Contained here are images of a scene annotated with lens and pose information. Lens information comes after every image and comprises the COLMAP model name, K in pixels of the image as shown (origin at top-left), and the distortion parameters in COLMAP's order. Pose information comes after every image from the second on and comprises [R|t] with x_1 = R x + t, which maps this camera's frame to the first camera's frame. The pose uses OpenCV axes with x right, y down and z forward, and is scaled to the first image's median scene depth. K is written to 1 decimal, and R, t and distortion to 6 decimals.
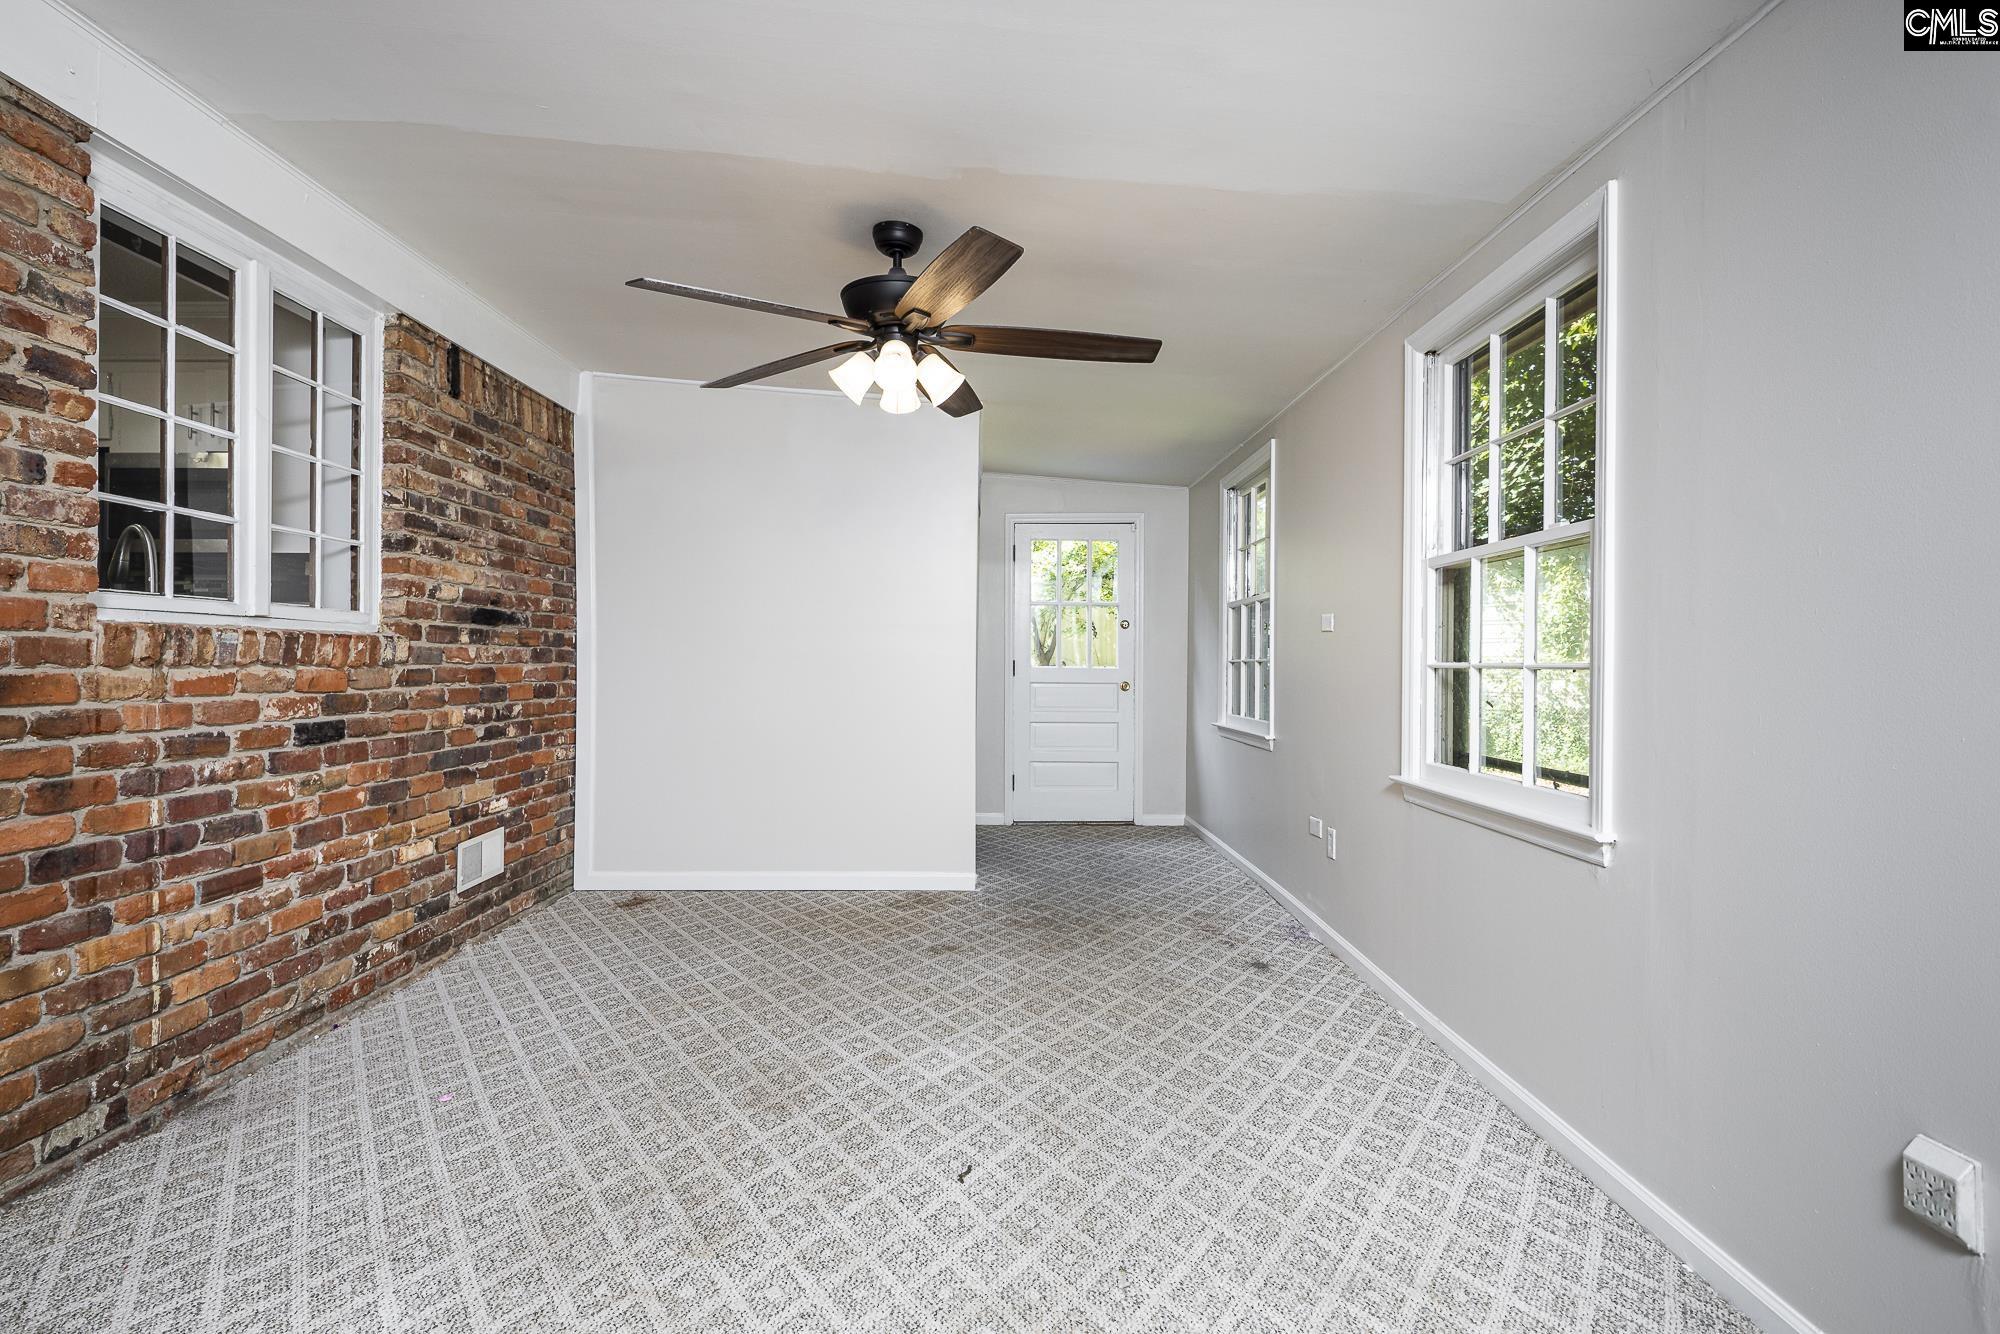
lens RADIAL K [[967.9, 0, 993.1], [0, 967.9, 670.1], [0, 0, 1]] dist [0.003927, 0.000382]
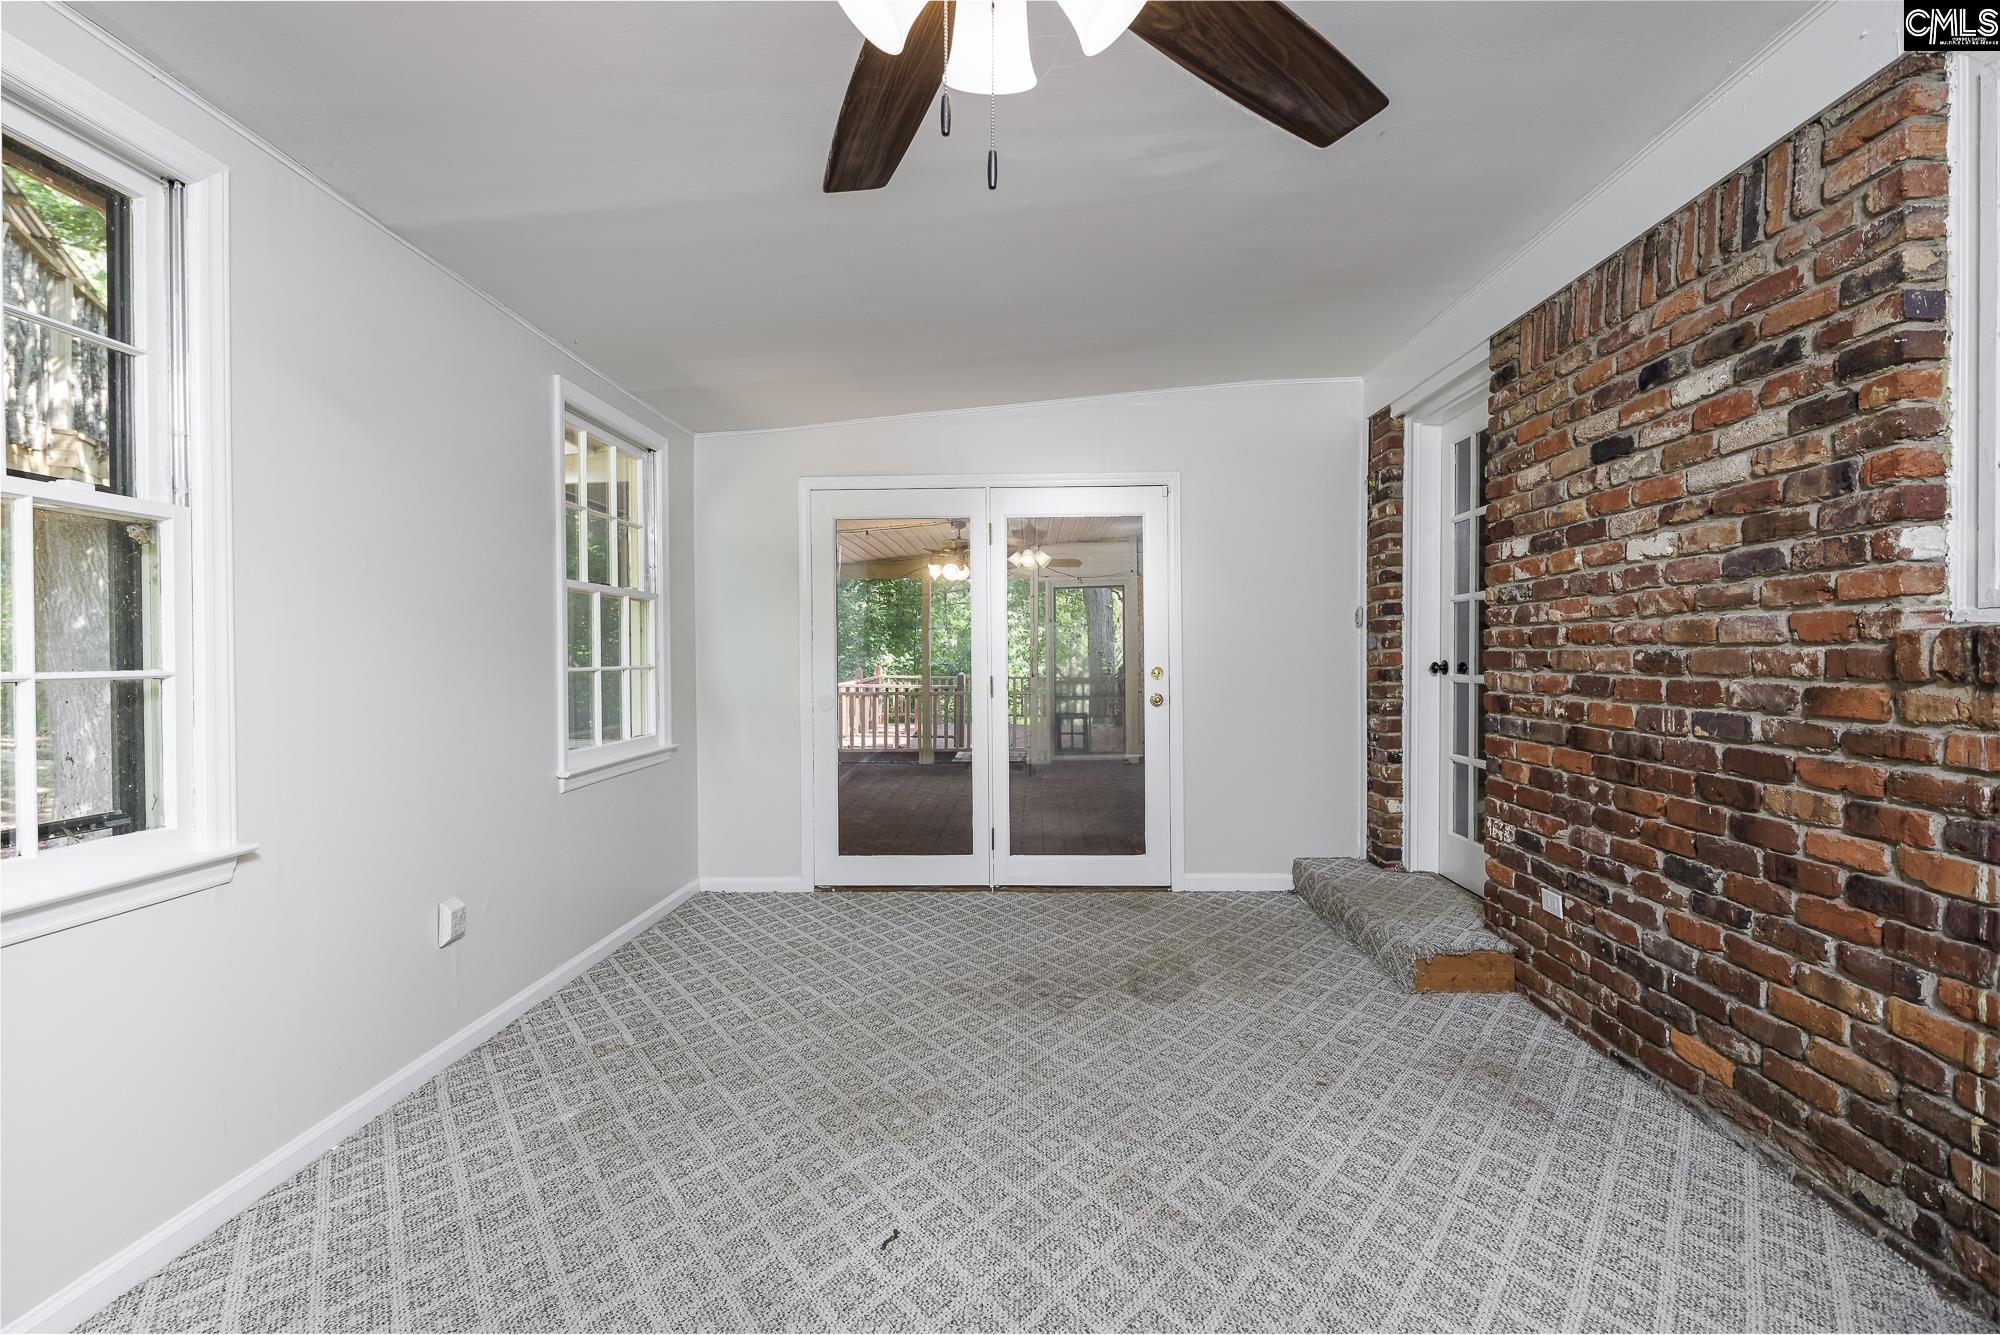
lens RADIAL K [[967.9, 0, 1004.2], [0, 967.9, 667.8], [0, 0, 1]] dist [0.003927, 0.000382]
pose [[-0.999626, -0.004500, 0.026982, -0.158616], [-0.004042, 0.999848, 0.016987, -0.028119], [-0.027054, 0.016872, -0.999492, 1.916134]]
